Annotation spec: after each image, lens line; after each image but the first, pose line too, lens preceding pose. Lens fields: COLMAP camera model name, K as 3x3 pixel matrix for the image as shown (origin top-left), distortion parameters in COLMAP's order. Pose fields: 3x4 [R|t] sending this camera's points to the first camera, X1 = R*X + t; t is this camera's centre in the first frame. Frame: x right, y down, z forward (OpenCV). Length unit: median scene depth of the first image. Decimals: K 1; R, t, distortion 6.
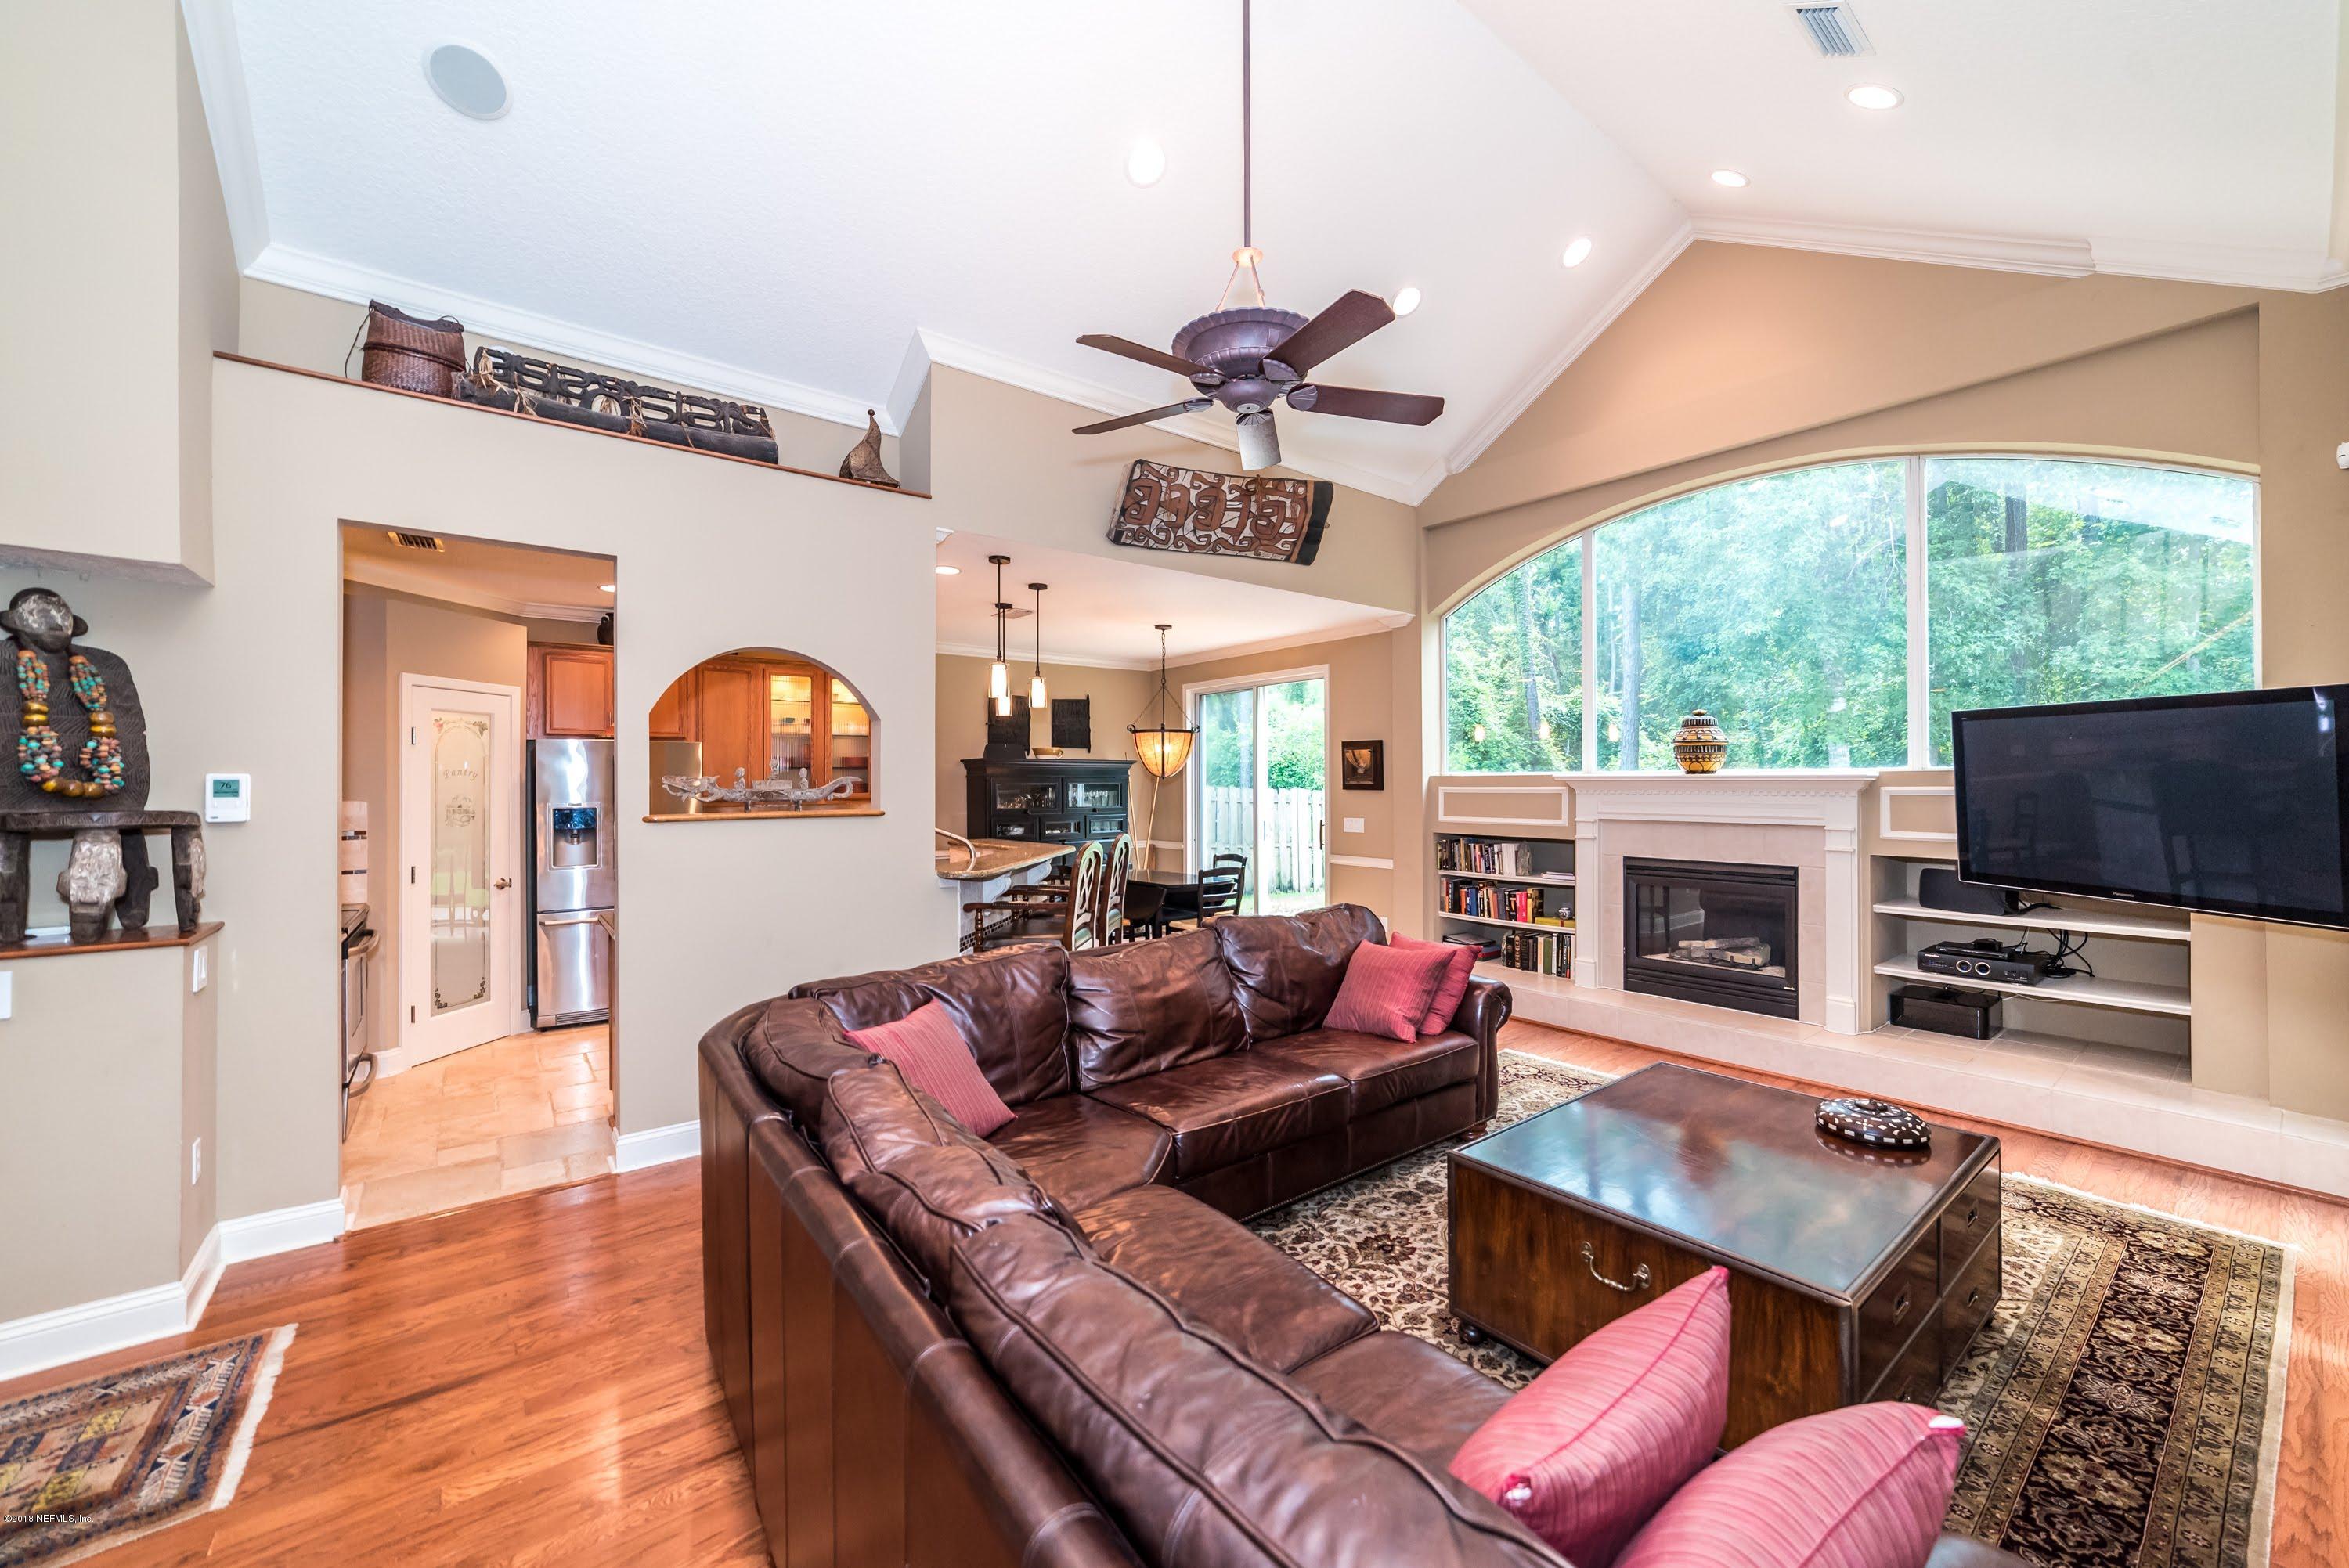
lens RADIAL K [[900.4, 0, 1202.7], [0, 900.4, 775.4], [0, 0, 1]] dist [-0.017349, 0.004084]
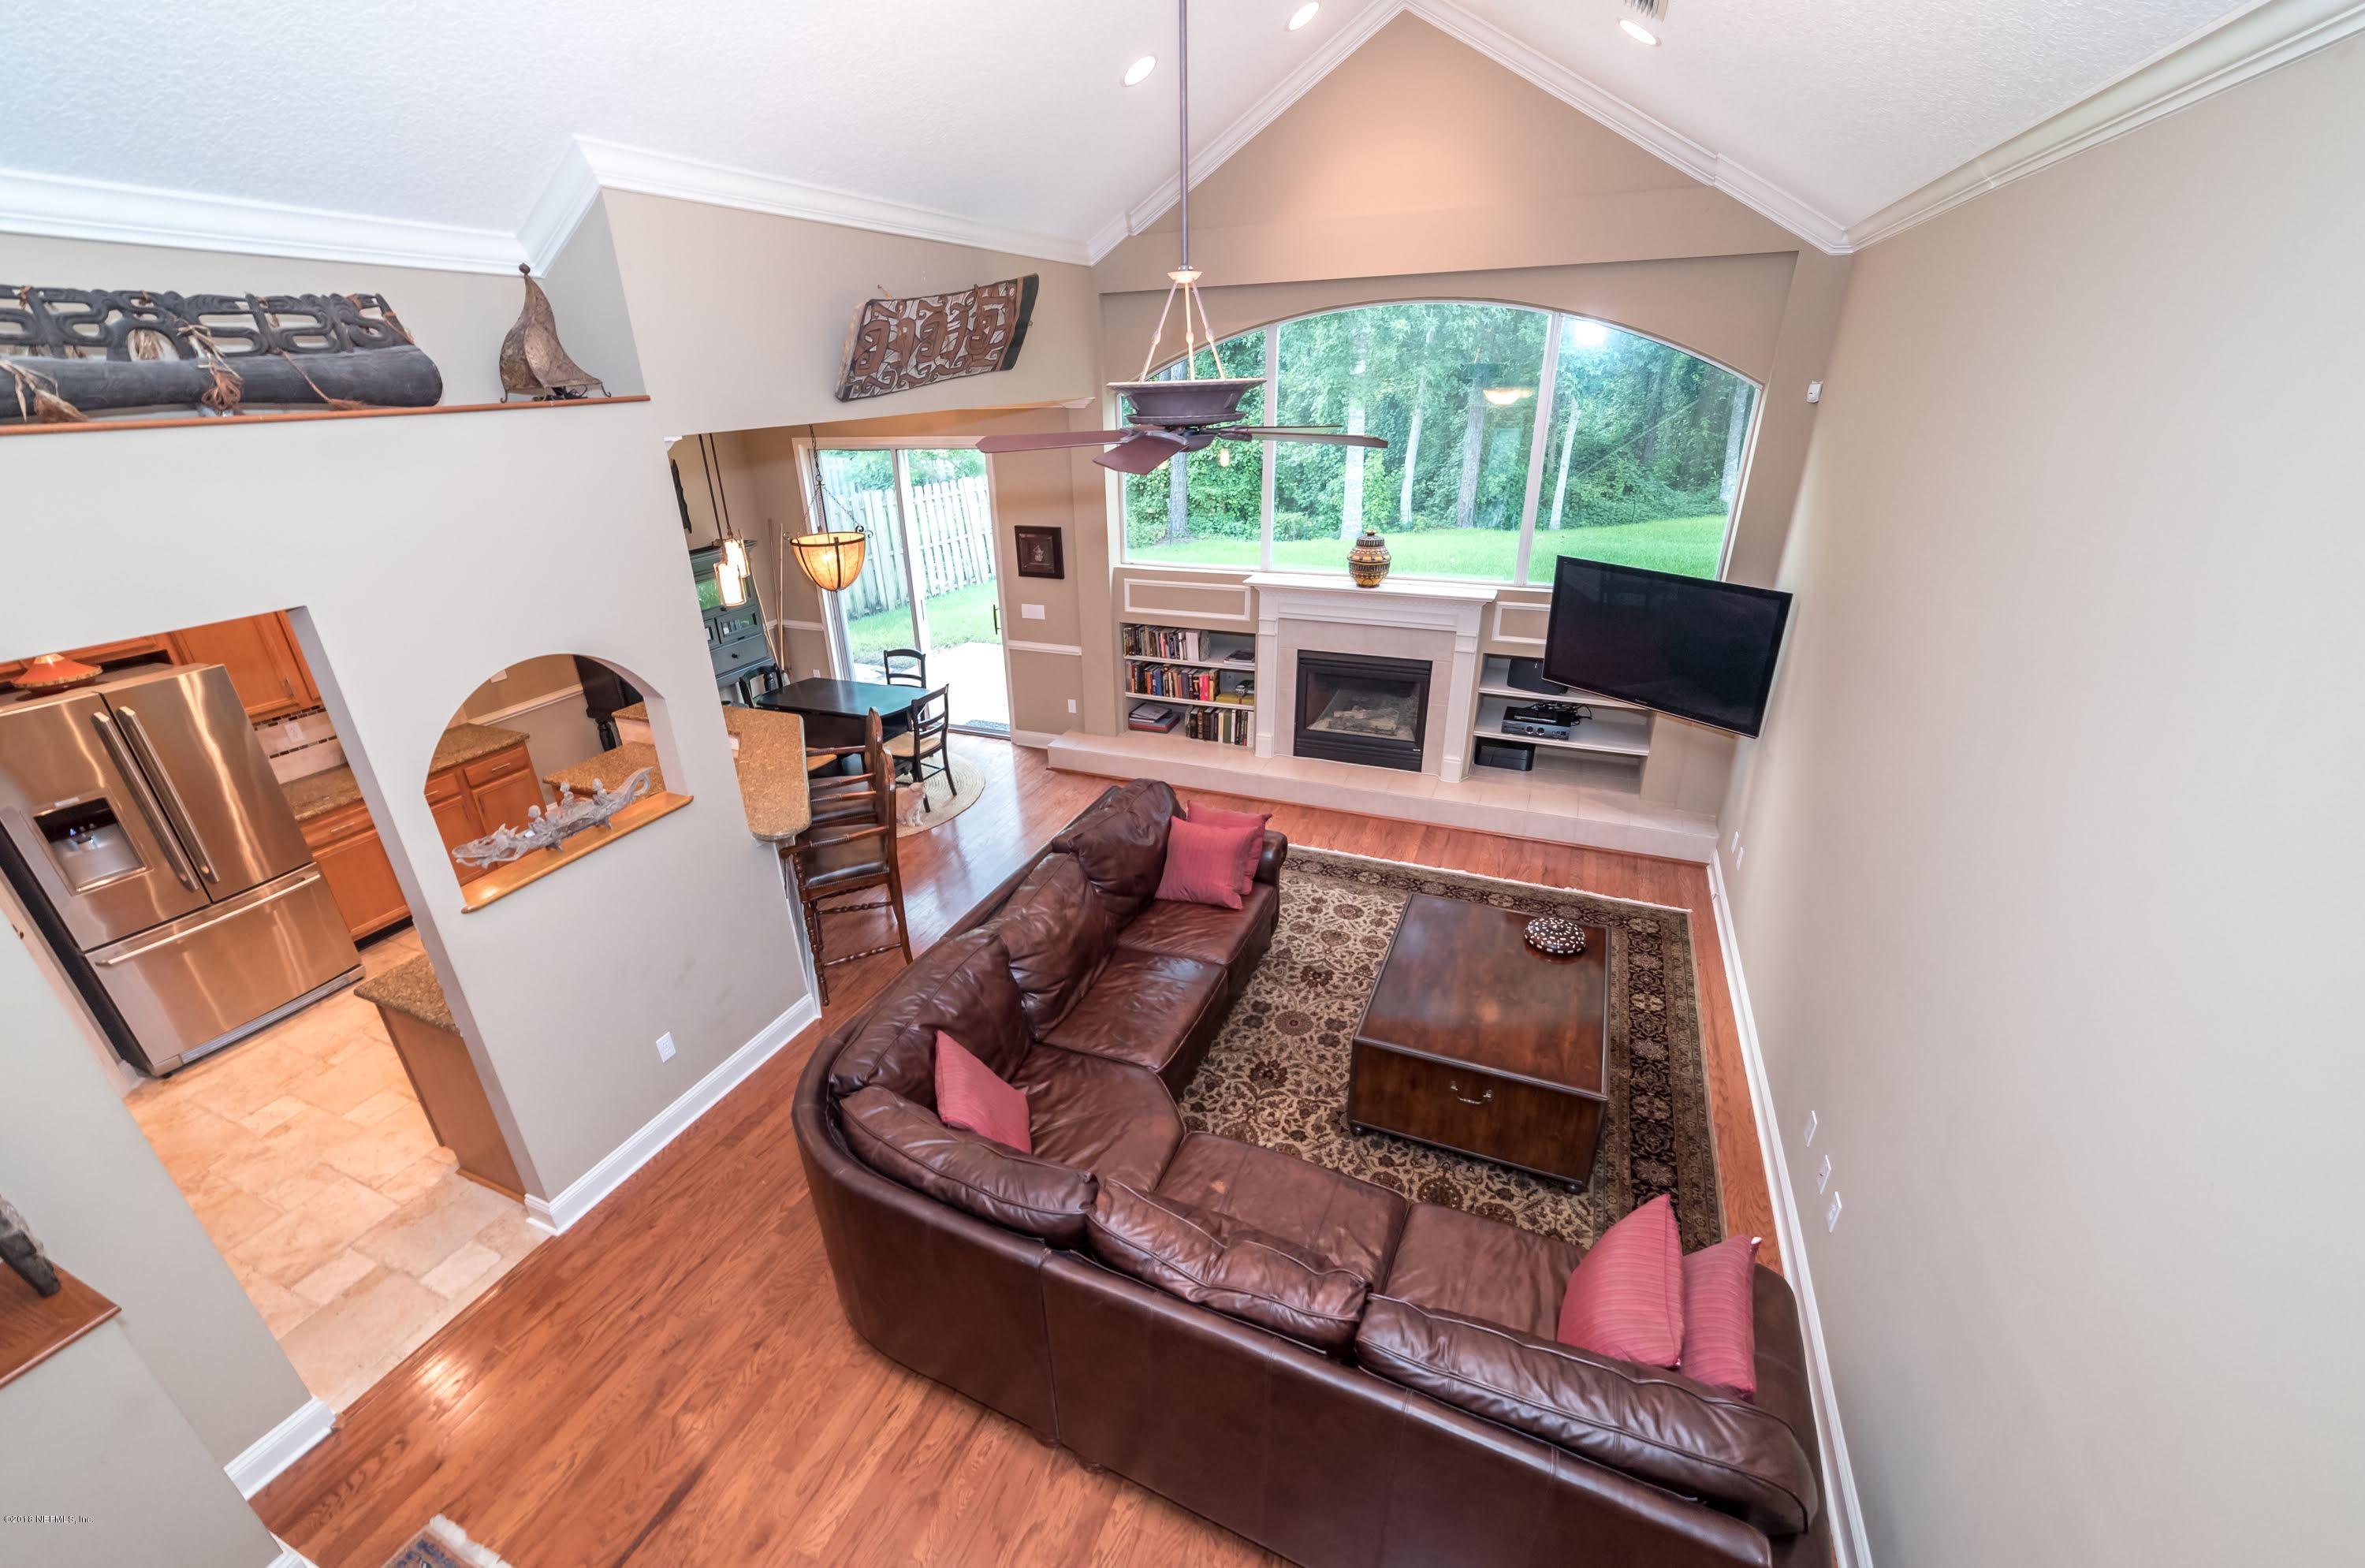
lens RADIAL K [[944.7, 0, 1173.6], [0, 944.7, 799.8], [0, 0, 1]] dist [-0.001830, 0.000039]
pose [[0.881923, -0.202854, 0.425515, -0.259107], [0.009792, 0.910362, 0.413697, -0.265020], [-0.471293, -0.360682, 0.804855, 0.016048]]
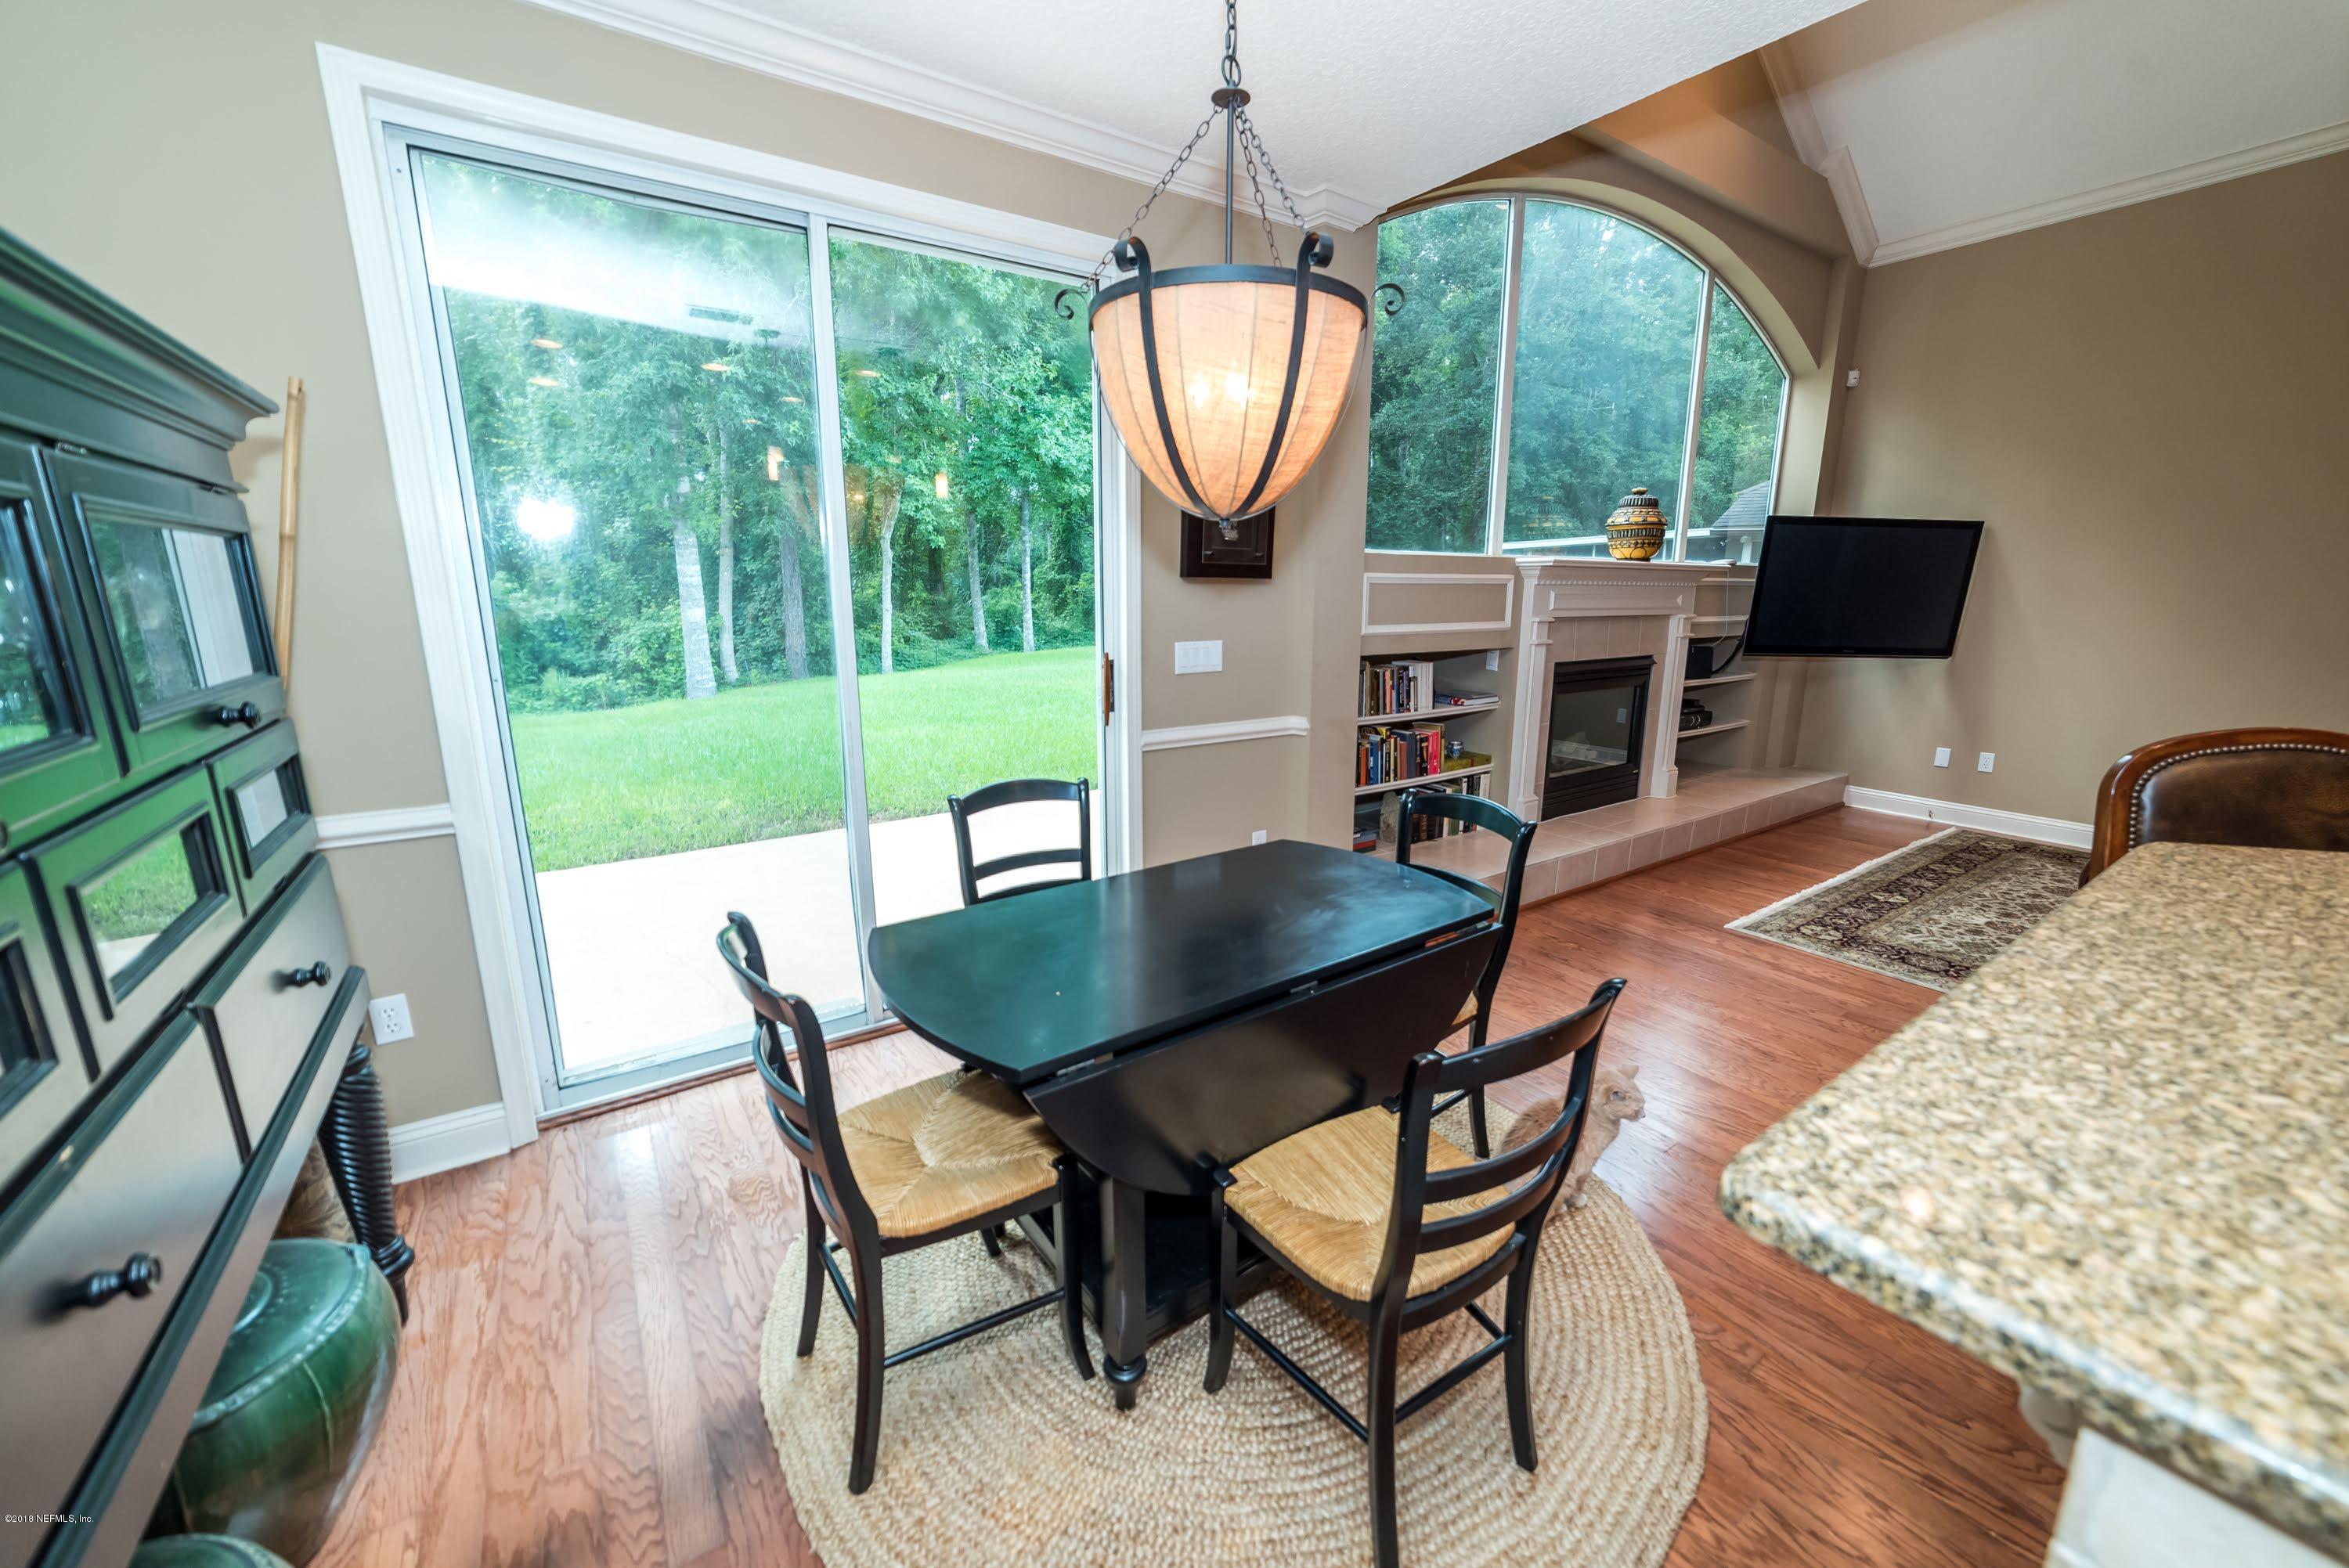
lens RADIAL K [[900.4, 0, 1202.7], [0, 900.4, 775.4], [0, 0, 1]] dist [-0.017349, 0.004084]
pose [[0.069880, -0.195939, 0.978123, -0.406032], [-0.007415, 0.980391, 0.196923, 0.036240], [-0.997528, -0.021014, 0.067057, 1.381585]]
